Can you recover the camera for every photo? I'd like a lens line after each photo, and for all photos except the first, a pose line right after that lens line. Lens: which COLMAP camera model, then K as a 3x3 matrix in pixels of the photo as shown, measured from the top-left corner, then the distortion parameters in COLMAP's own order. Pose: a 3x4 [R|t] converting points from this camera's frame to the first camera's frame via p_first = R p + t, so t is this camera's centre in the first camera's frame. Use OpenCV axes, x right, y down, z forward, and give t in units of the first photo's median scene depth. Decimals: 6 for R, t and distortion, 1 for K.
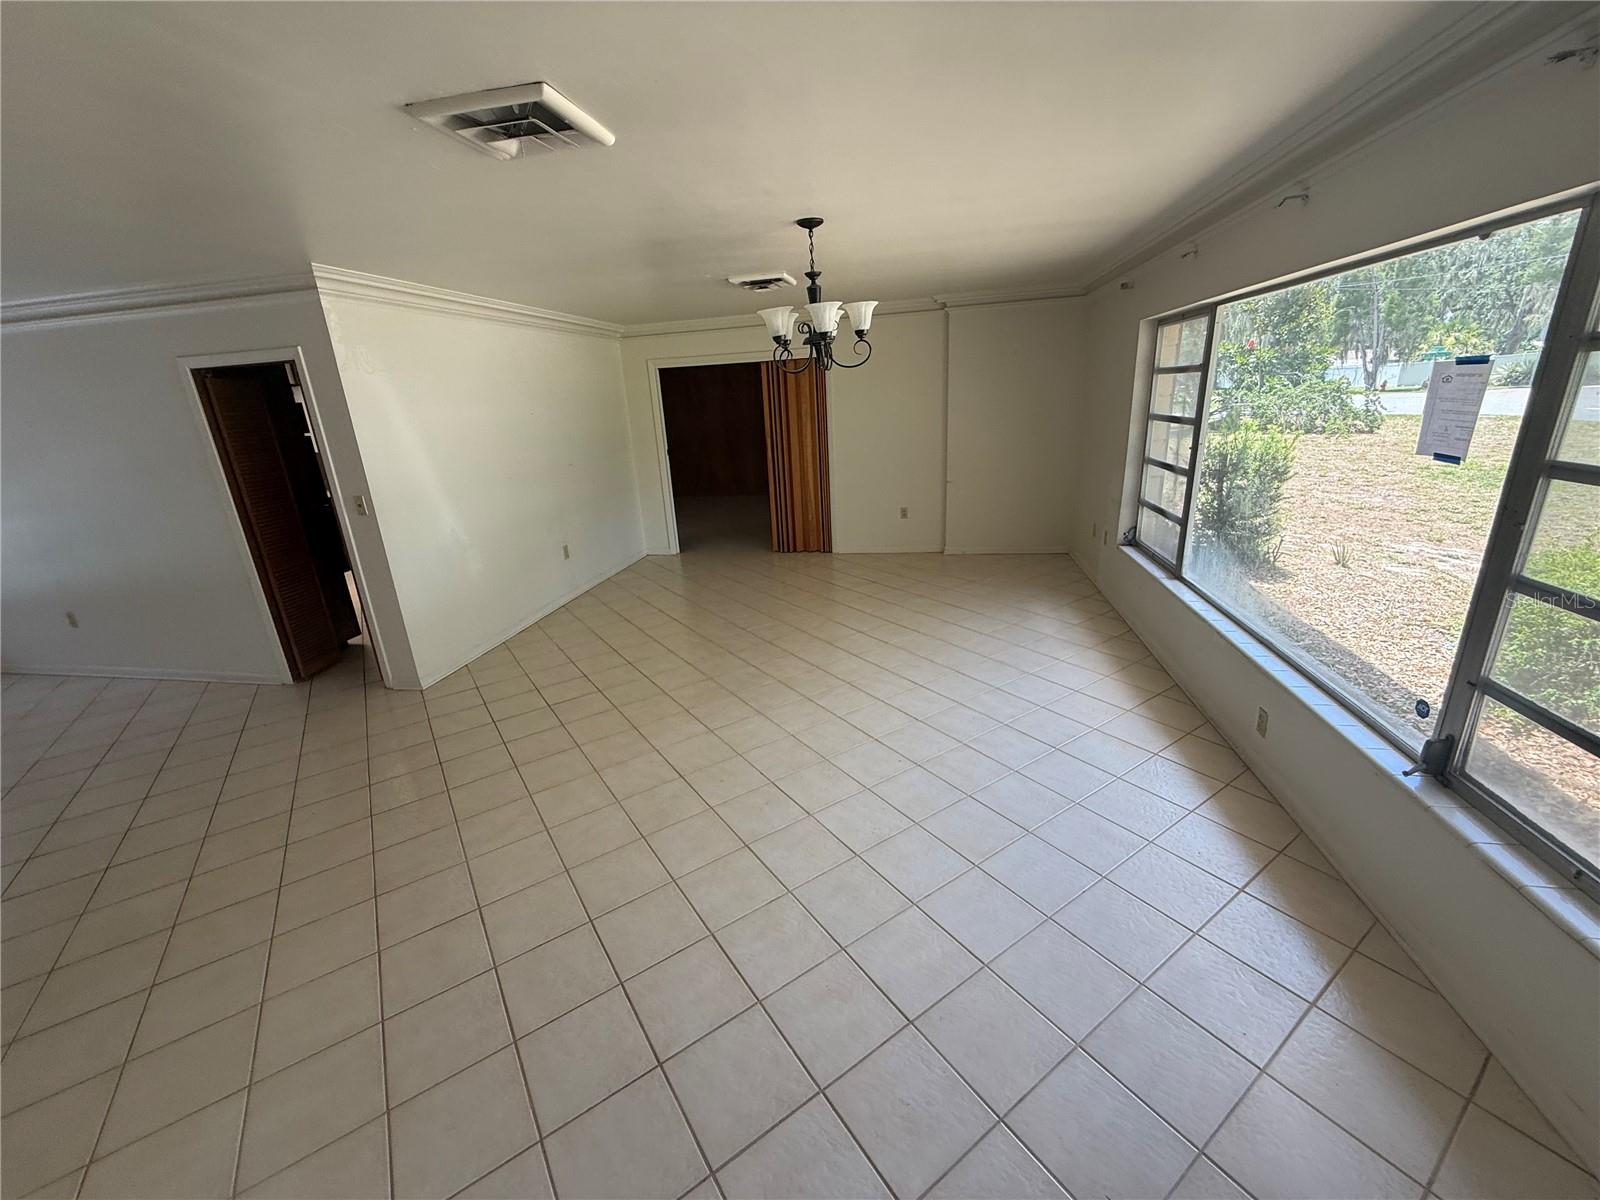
lens RADIAL K [[640.1, 0, 793.1], [0, 640.1, 603.7], [0, 0, 1]] dist [0.002095, 0.000100]
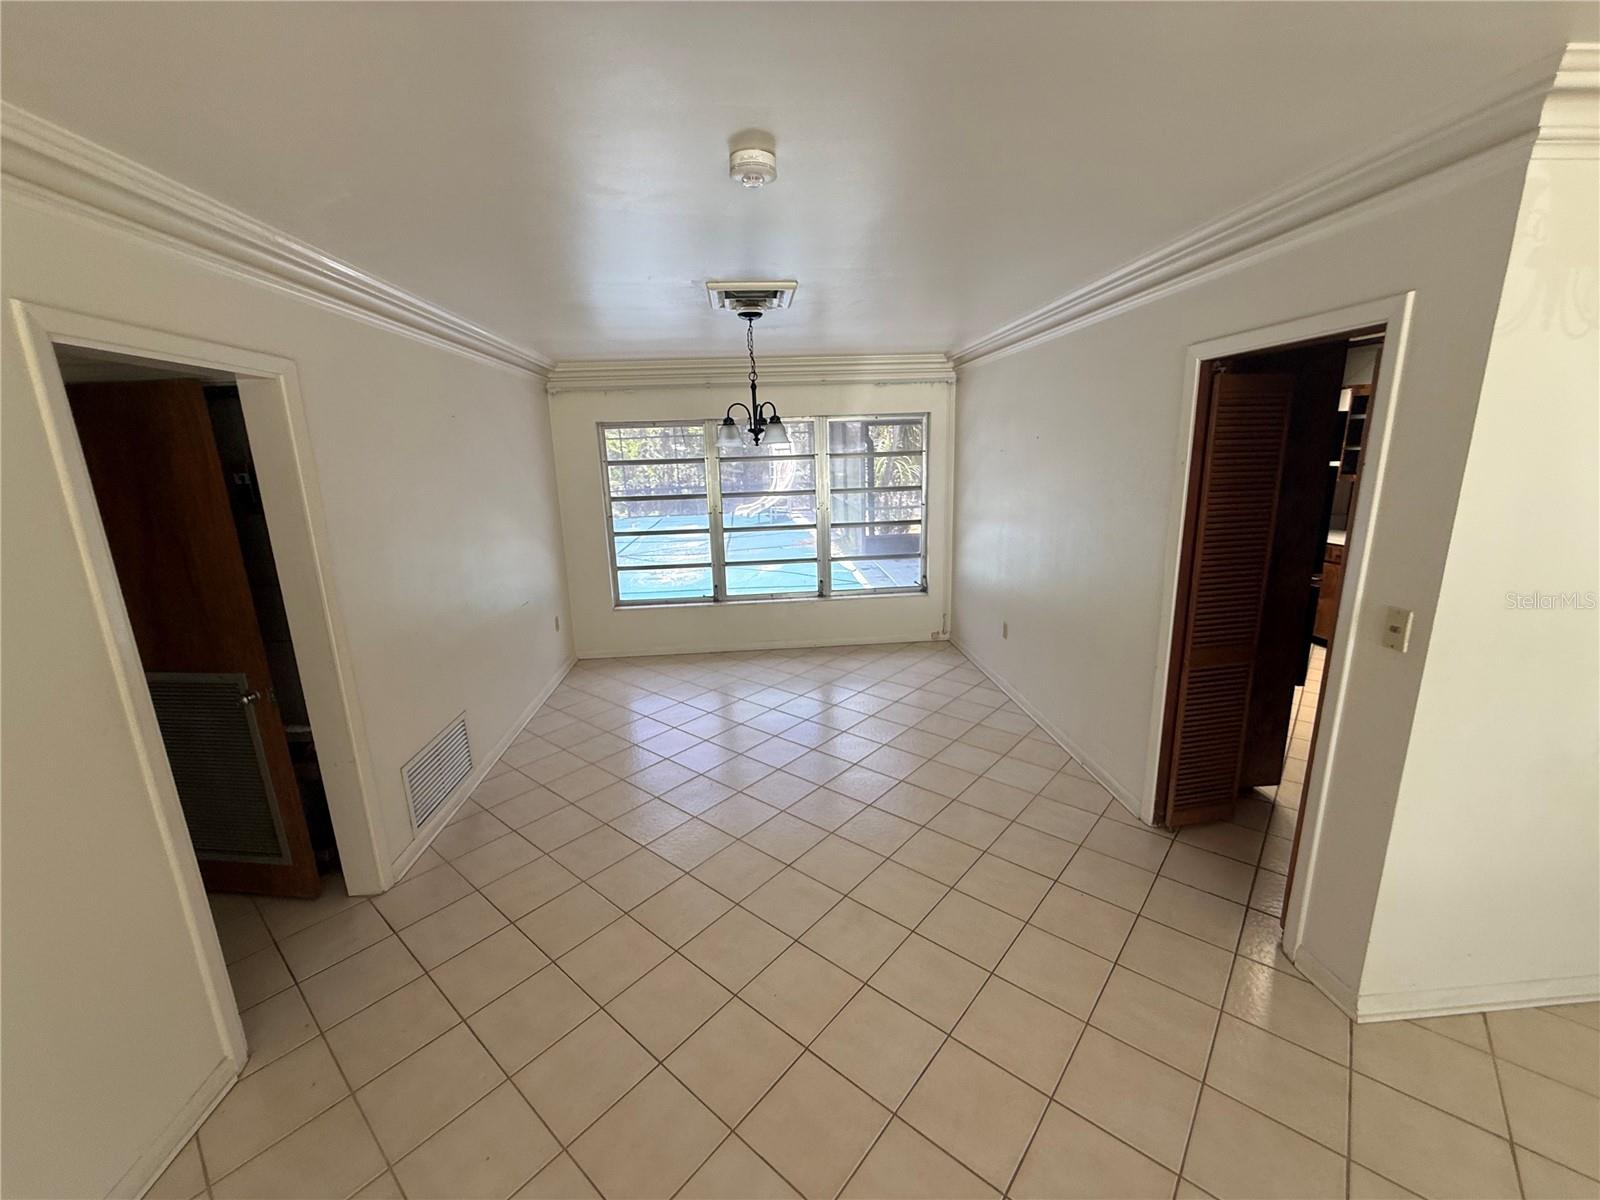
lens RADIAL K [[640.1, 0, 793.0], [0, 640.1, 600.6], [0, 0, 1]] dist [0.002095, 0.000100]
pose [[0.257075, 0.263943, -0.929649, -0.313022], [-0.291001, 0.938472, 0.185978, -0.114383], [0.921537, 0.222718, 0.318065, 0.385957]]
